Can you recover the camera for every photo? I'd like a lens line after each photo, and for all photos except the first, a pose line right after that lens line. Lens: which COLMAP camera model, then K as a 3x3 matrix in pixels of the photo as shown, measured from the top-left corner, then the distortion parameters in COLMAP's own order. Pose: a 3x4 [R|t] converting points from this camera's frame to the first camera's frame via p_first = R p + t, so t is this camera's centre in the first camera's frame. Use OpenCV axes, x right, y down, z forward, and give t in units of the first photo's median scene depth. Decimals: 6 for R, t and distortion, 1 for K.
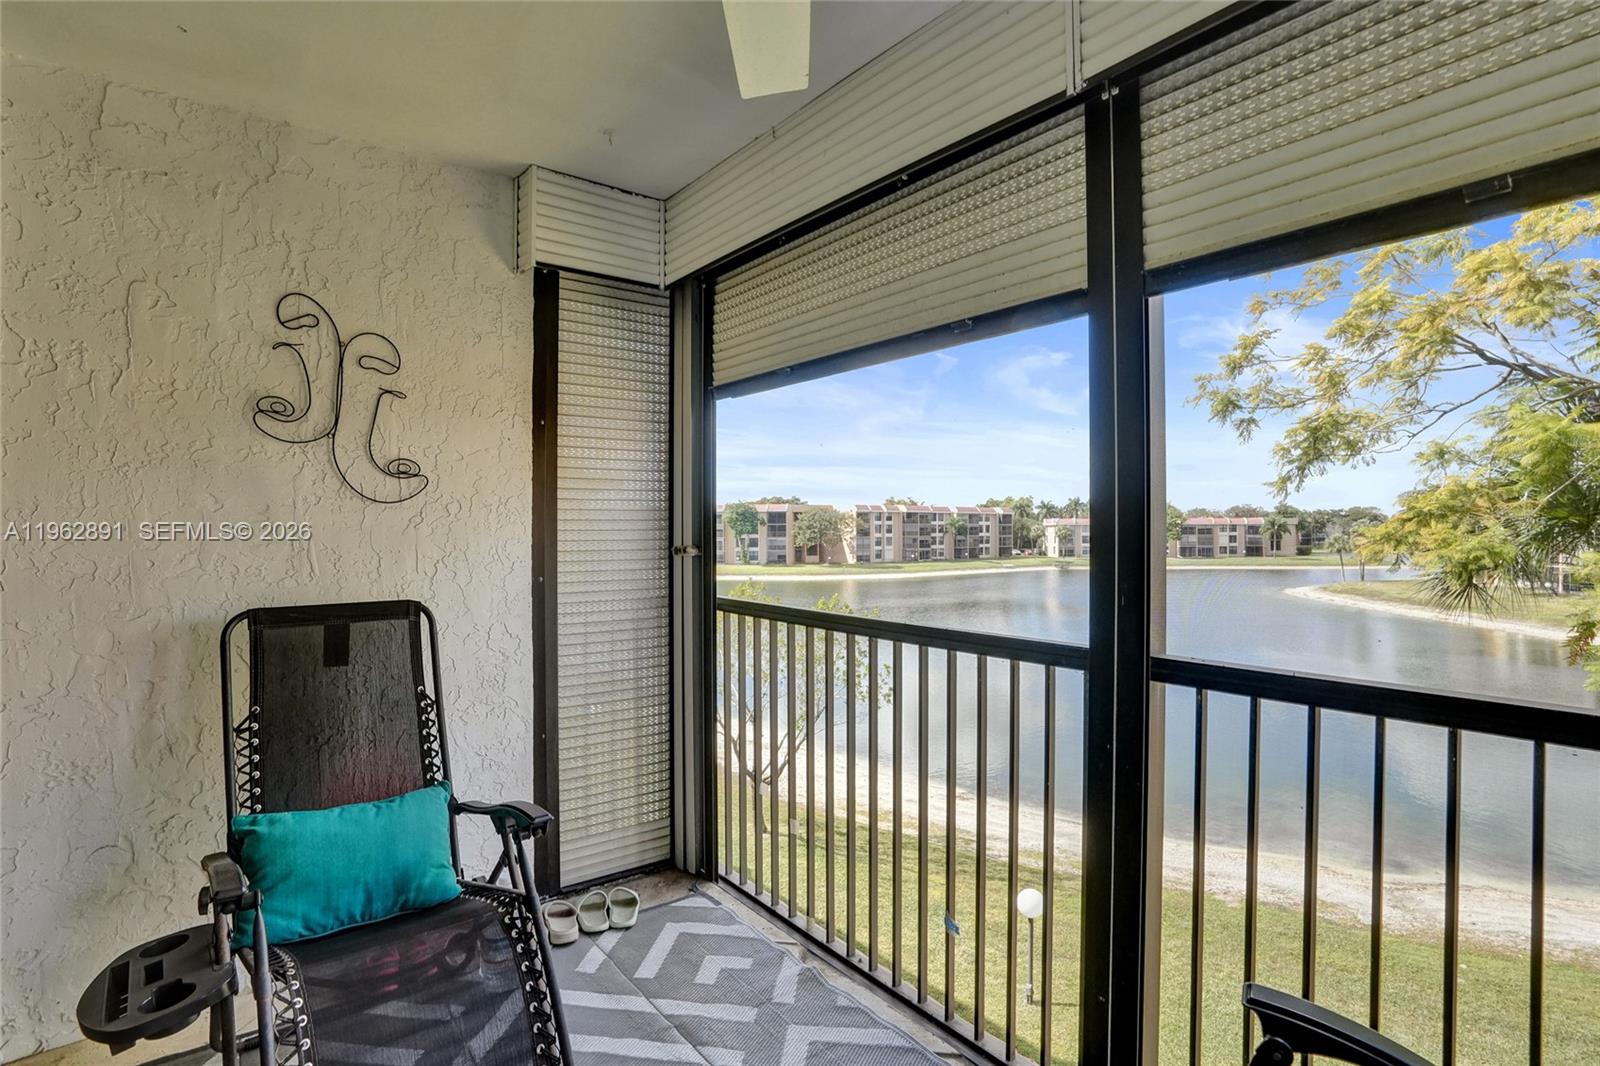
lens RADIAL K [[793.8, 0, 827.2], [0, 793.8, 530.5], [0, 0, 1]] dist [-0.073195, 0.025493]
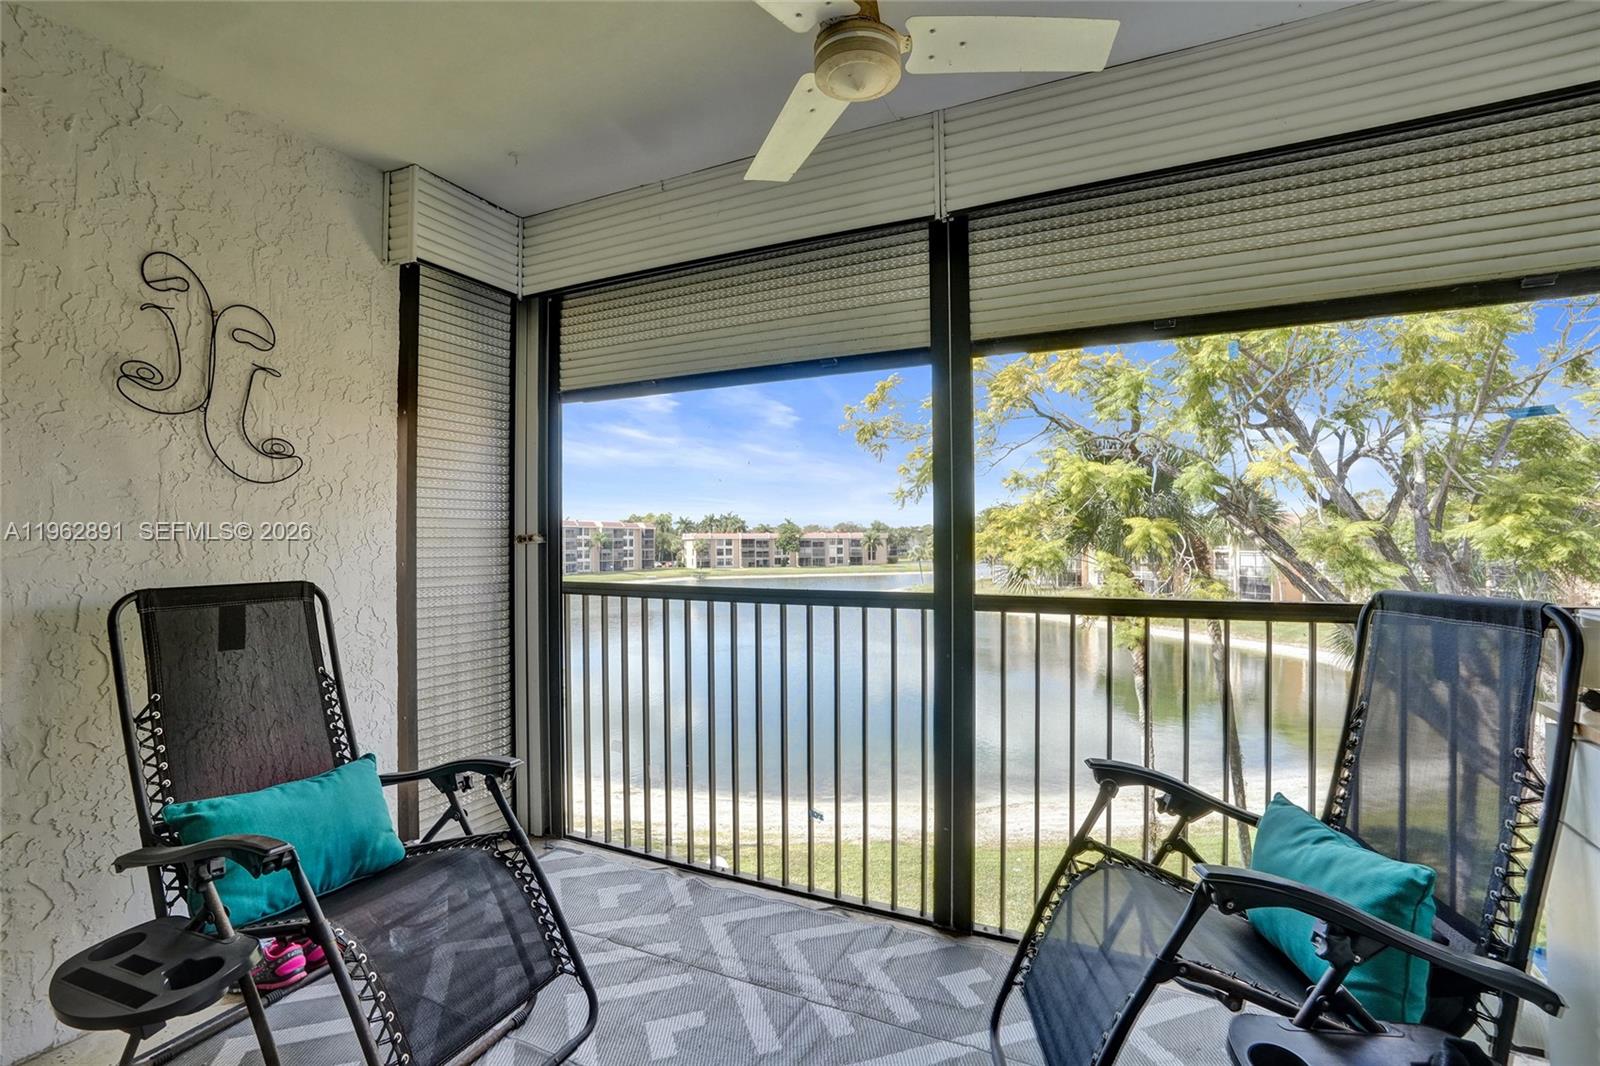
lens RADIAL K [[739.1, 0, 827.3], [0, 739.1, 534.3], [0, 0, 1]] dist [-0.064890, 0.019547]
pose [[0.893999, 0.000565, 0.448069, -0.348868], [0.005809, 0.999901, -0.012850, 0.045615], [-0.448031, 0.014091, 0.893907, -0.112900]]
